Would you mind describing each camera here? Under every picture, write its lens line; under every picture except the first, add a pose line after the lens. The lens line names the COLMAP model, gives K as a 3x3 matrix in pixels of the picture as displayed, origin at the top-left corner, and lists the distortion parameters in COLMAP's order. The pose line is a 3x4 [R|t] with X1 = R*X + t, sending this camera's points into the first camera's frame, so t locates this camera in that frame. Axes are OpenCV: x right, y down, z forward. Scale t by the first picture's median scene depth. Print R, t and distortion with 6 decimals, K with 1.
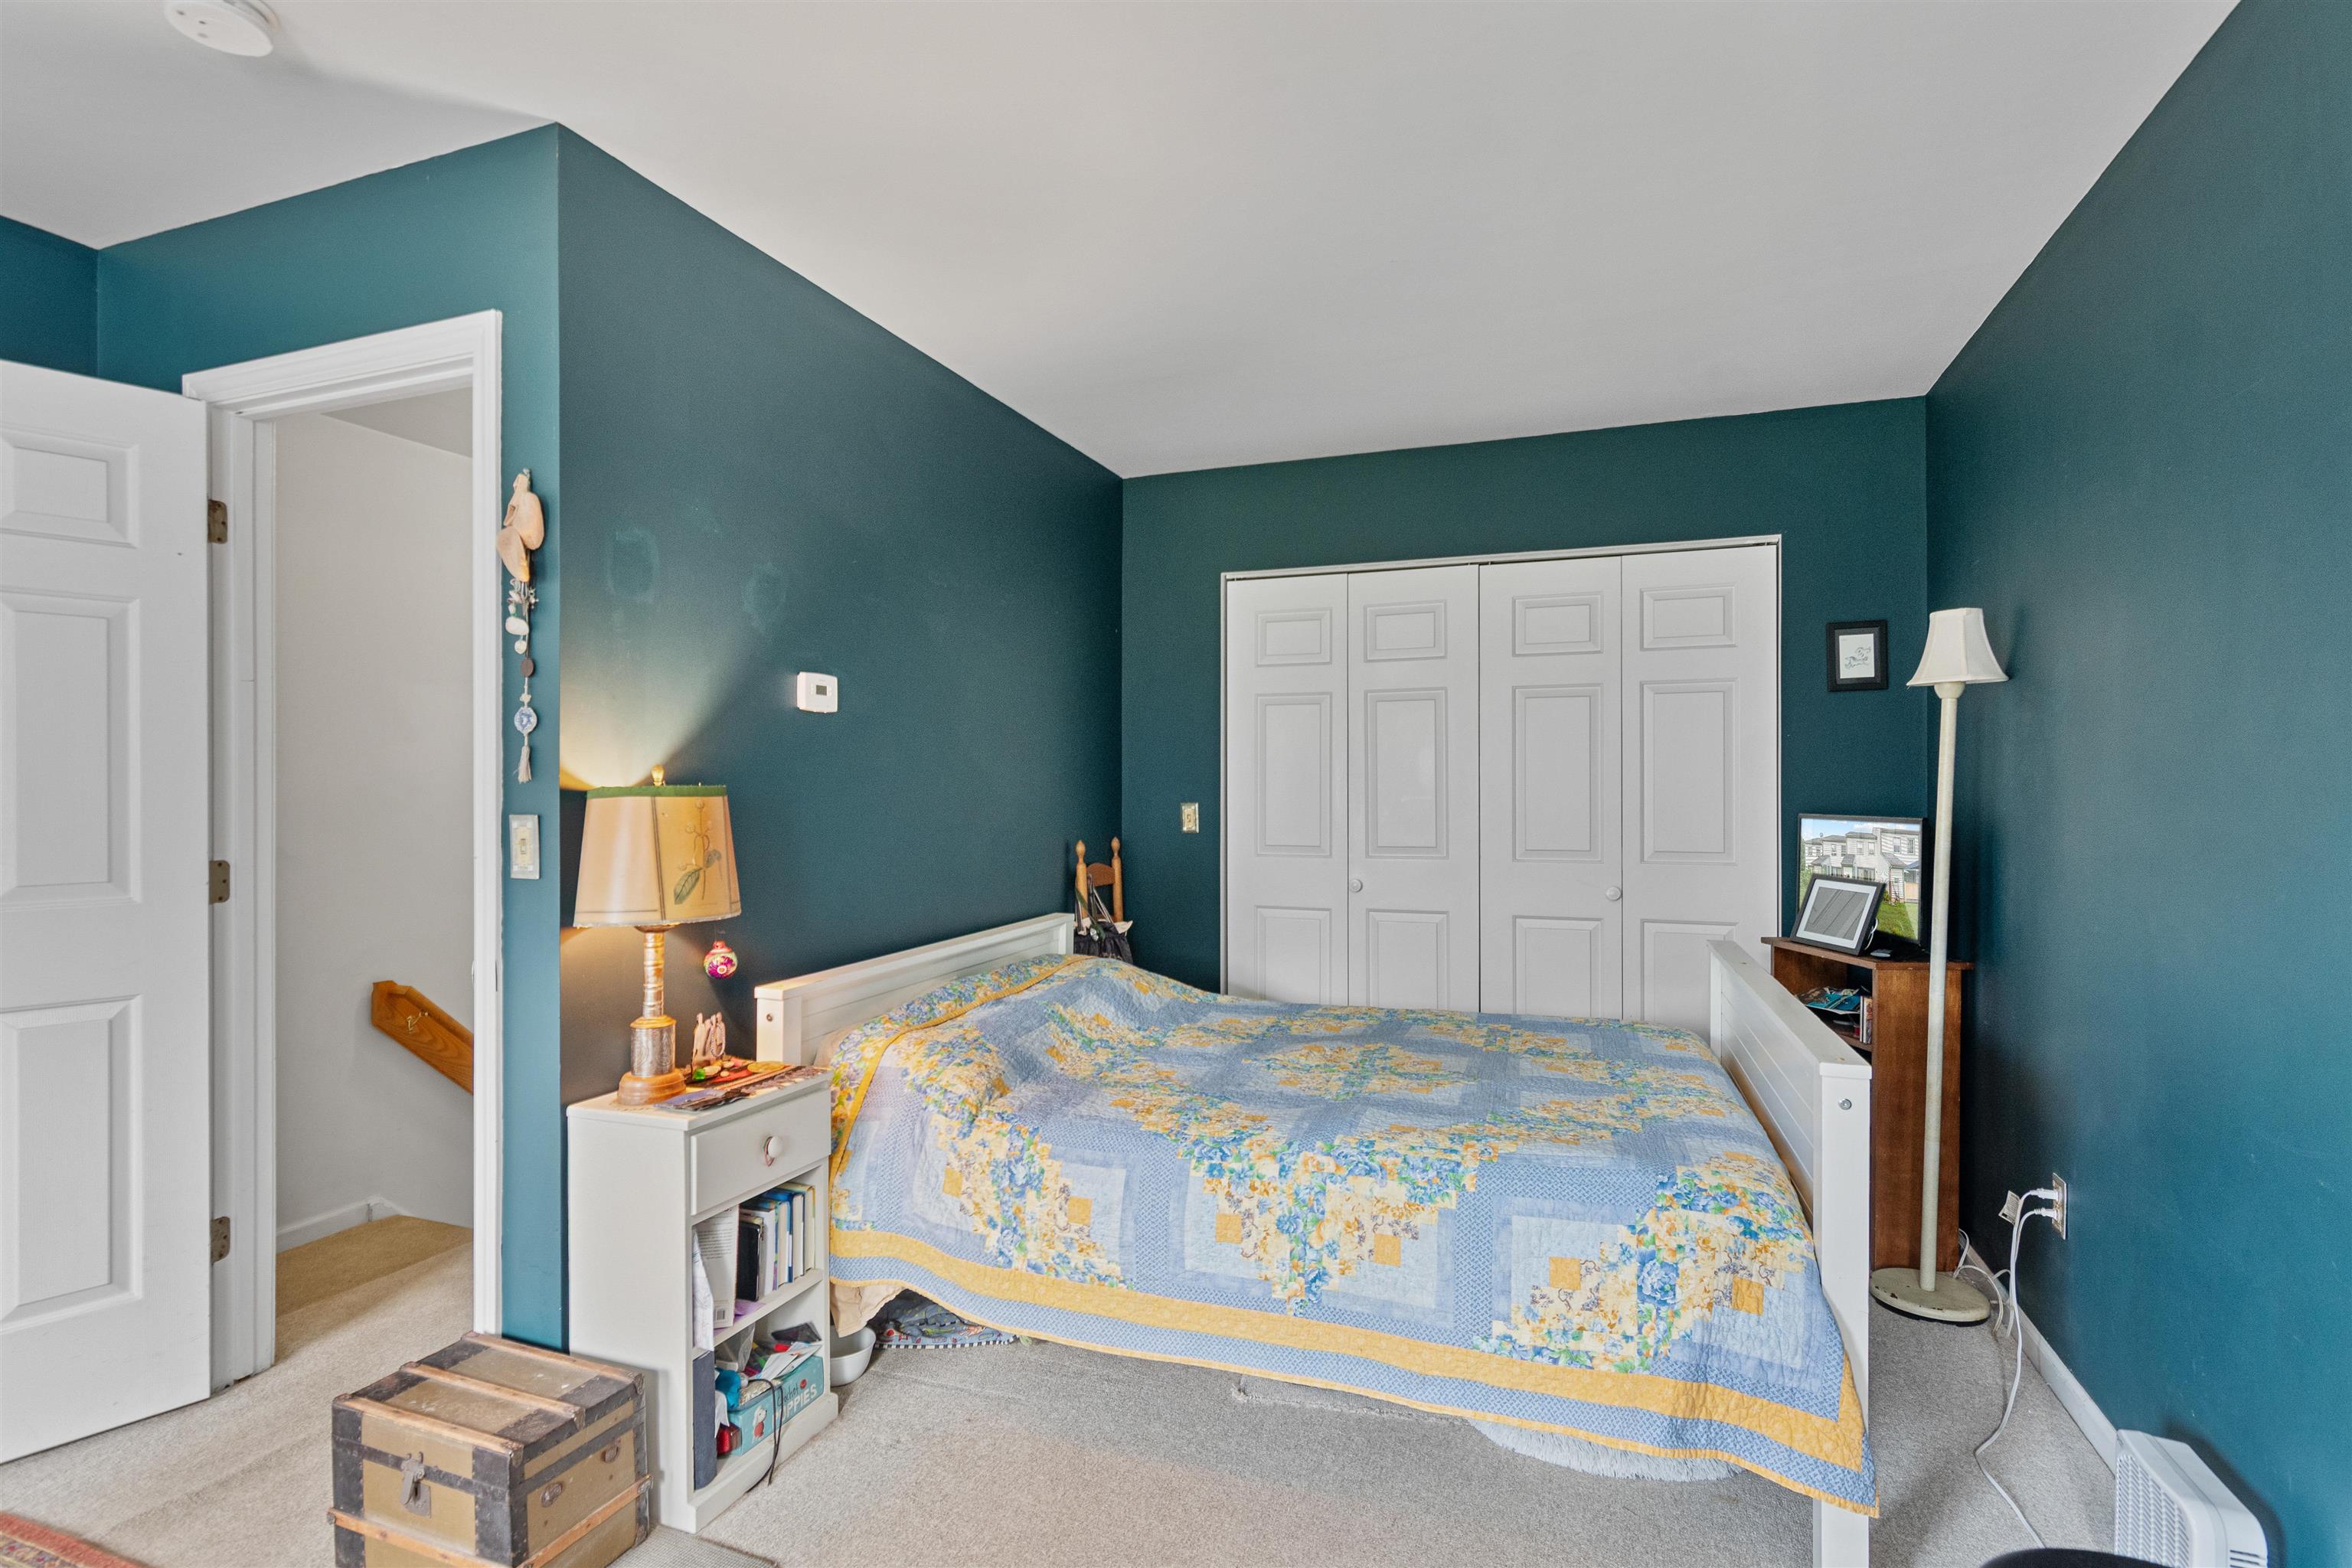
lens RADIAL K [[1129.0, 0, 1165.5], [0, 1129.0, 791.1], [0, 0, 1]] dist [-0.001099, -0.000015]
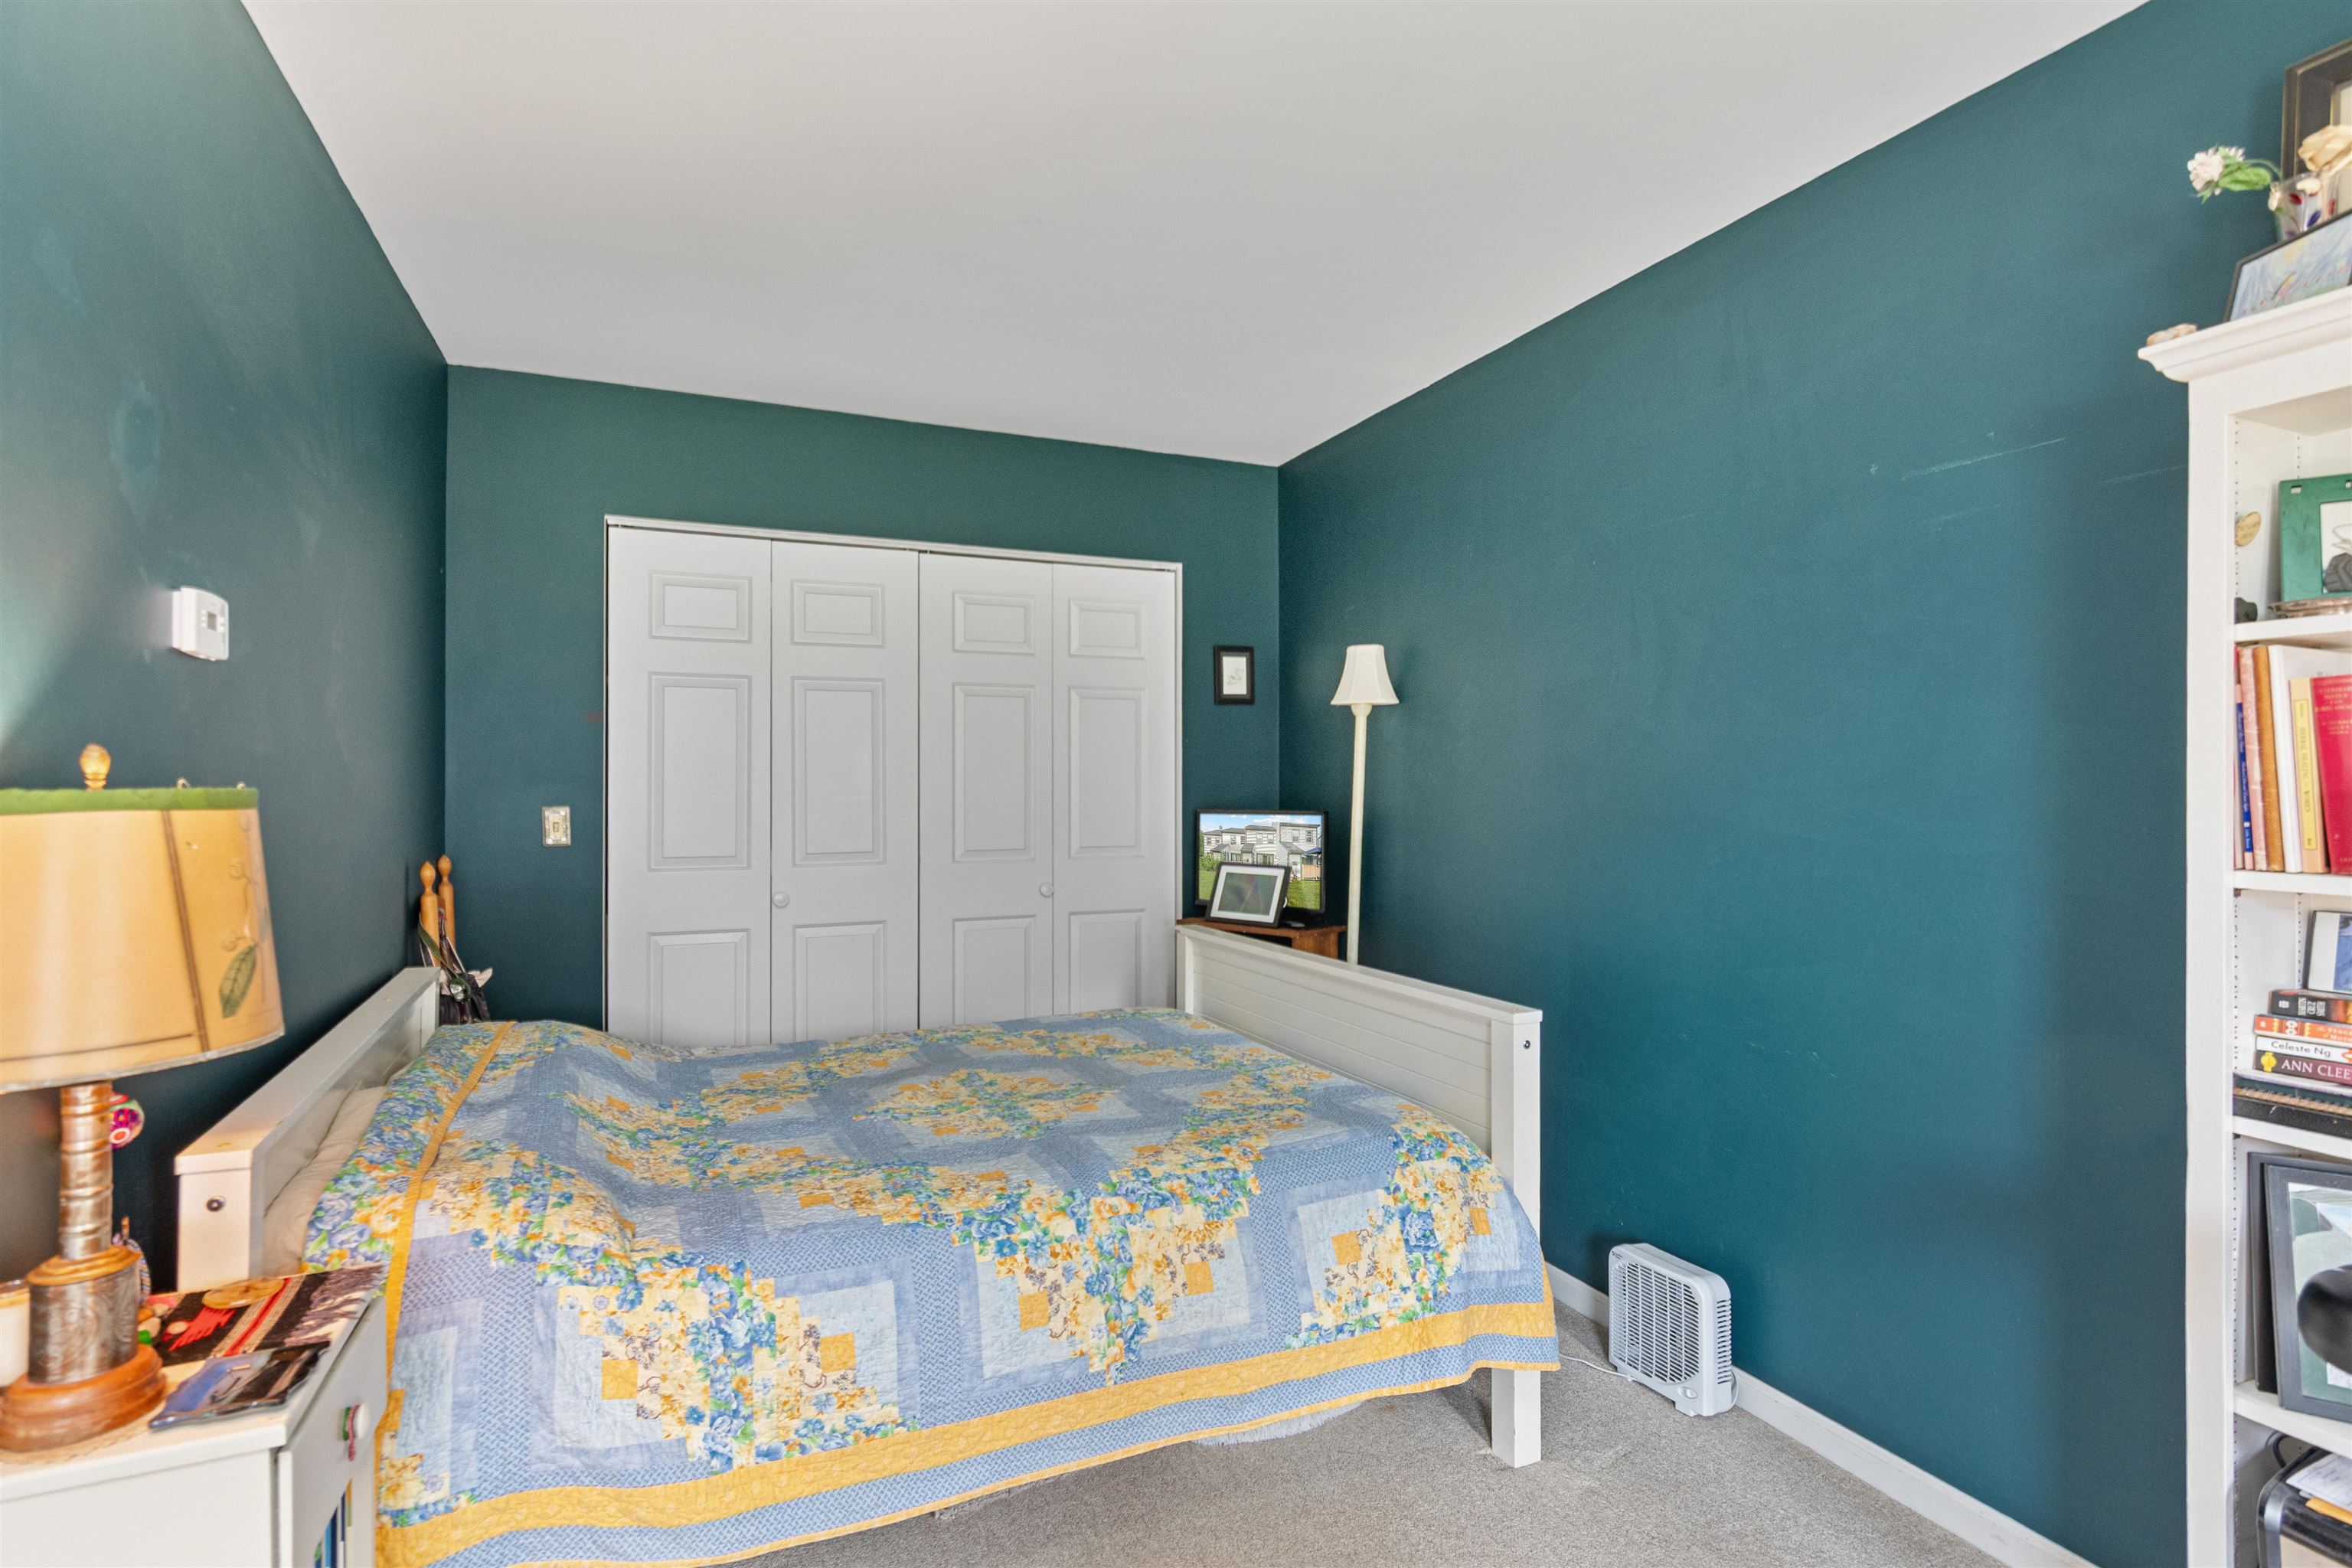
lens RADIAL K [[1150.3, 0, 1177.8], [0, 1150.3, 782.2], [0, 0, 1]] dist [-0.000926, -0.000147]
pose [[0.718896, 0.002018, 0.695115, -0.455761], [0.001526, 0.999989, -0.004482, -0.004286], [-0.695116, 0.004283, 0.718885, 0.297723]]
